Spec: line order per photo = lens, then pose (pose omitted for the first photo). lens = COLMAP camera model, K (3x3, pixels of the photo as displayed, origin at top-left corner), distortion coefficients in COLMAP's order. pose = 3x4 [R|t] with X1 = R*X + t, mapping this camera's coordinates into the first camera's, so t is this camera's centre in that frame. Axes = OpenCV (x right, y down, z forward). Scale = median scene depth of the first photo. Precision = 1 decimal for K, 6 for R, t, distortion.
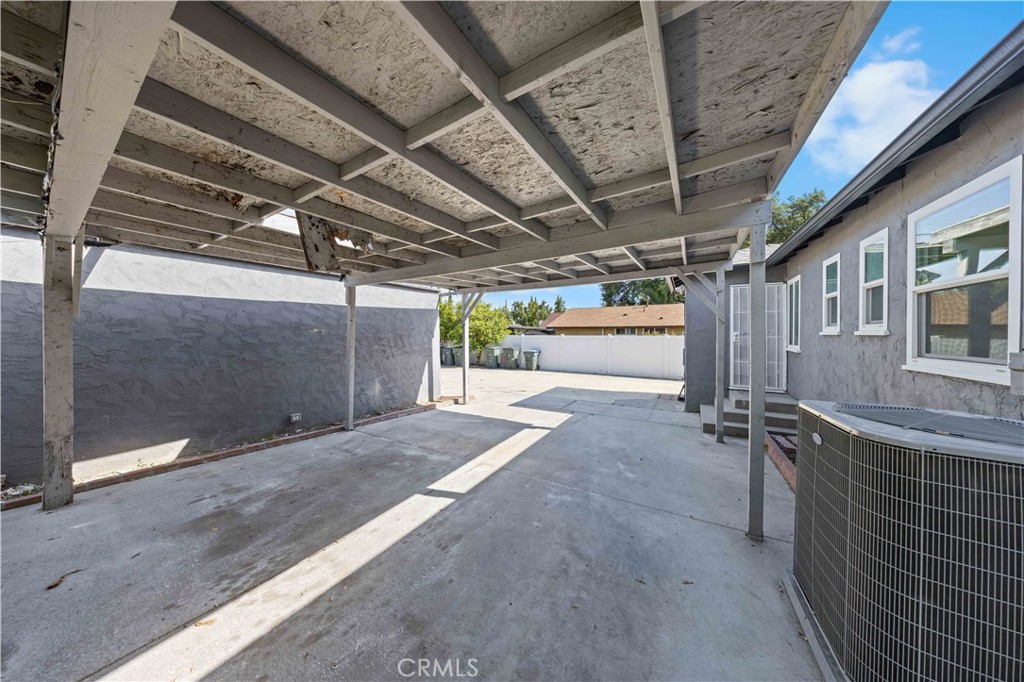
lens RADIAL K [[298.4, 0, 512.0], [0, 298.4, 341.0], [0, 0, 1]] dist [-0.001381, -0.000145]
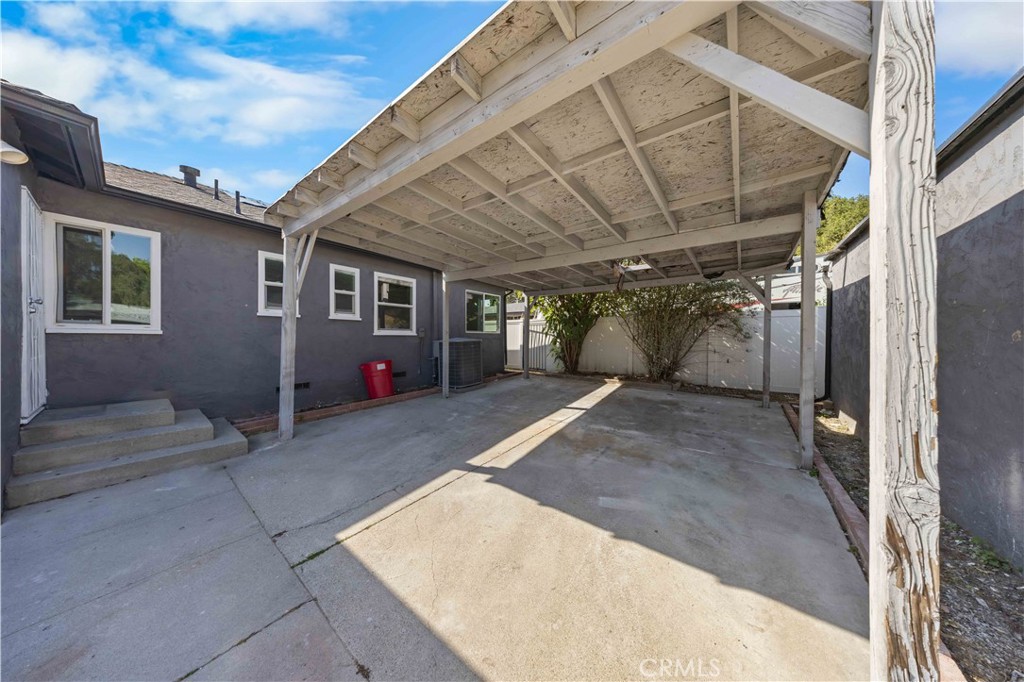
lens RADIAL K [[296.4, 0, 512.0], [0, 296.4, 341.0], [0, 0, 1]] dist [0.000387, -0.000020]
pose [[-0.993099, -0.010672, 0.116789, -0.047073], [-0.006398, 0.999298, 0.036914, 0.035819], [-0.117101, 0.035913, -0.992470, 2.415563]]
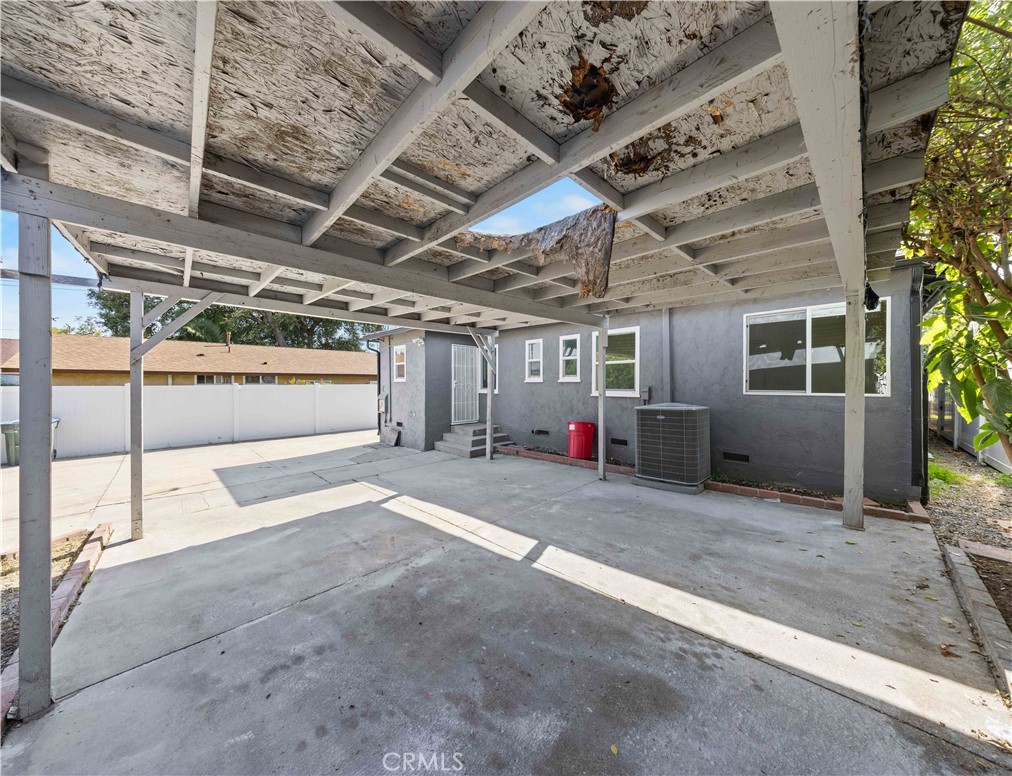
lens RADIAL K [[339.1, 0, 512.8], [0, 339.1, 386.2], [0, 0, 1]] dist [0.014804, -0.009987]
pose [[0.249254, -0.010936, 0.968376, -1.097531], [0.027694, 0.999608, 0.004161, -0.008316], [-0.968042, 0.025781, 0.249459, 0.683734]]
